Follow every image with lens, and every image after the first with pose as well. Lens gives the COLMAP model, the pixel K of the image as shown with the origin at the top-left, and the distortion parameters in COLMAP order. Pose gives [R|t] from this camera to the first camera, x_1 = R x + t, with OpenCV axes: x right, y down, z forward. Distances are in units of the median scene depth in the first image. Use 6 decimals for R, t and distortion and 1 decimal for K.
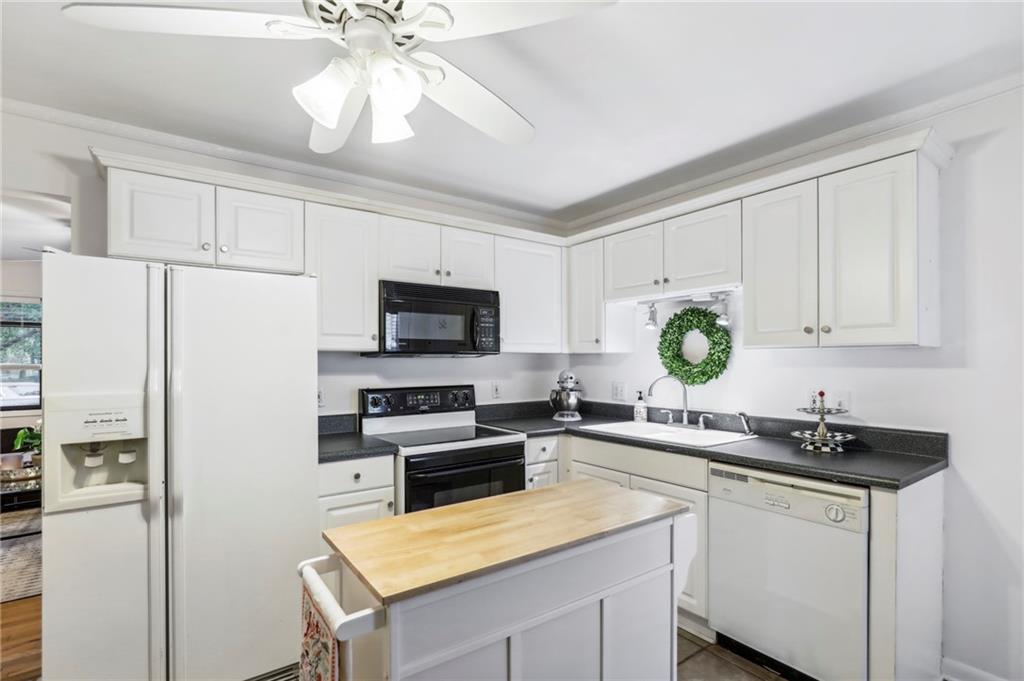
lens RADIAL K [[488.9, 0, 512.5], [0, 488.9, 360.8], [0, 0, 1]] dist [-0.006513, 0.001515]
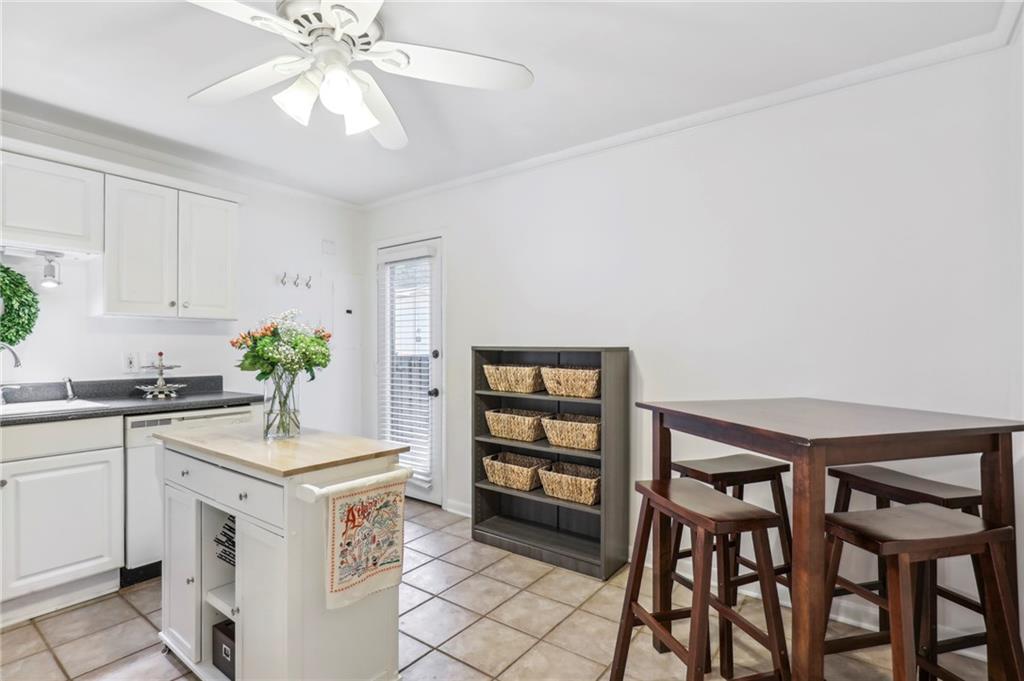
lens RADIAL K [[488.9, 0, 520.2], [0, 488.9, 345.8], [0, 0, 1]] dist [-0.006513, 0.001515]
pose [[-0.305369, 0.006942, 0.952209, -0.669966], [0.002025, 0.999976, -0.006641, 0.043486], [-0.952232, -0.000100, -0.305376, 0.377547]]
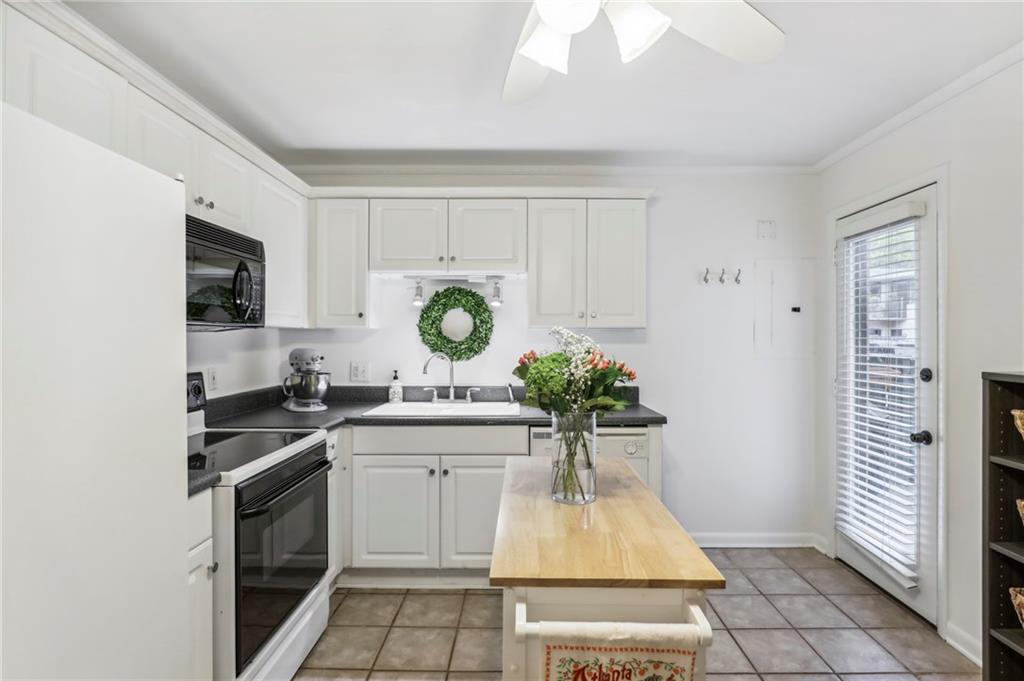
lens RADIAL K [[516.2, 0, 520.2], [0, 516.2, 338.4], [0, 0, 1]] dist [-0.002873, 0.002155]
pose [[0.587973, 0.004432, 0.808868, -0.437068], [-0.004384, 0.999988, -0.002292, 0.002415], [-0.808868, -0.002199, 0.587986, 0.239006]]
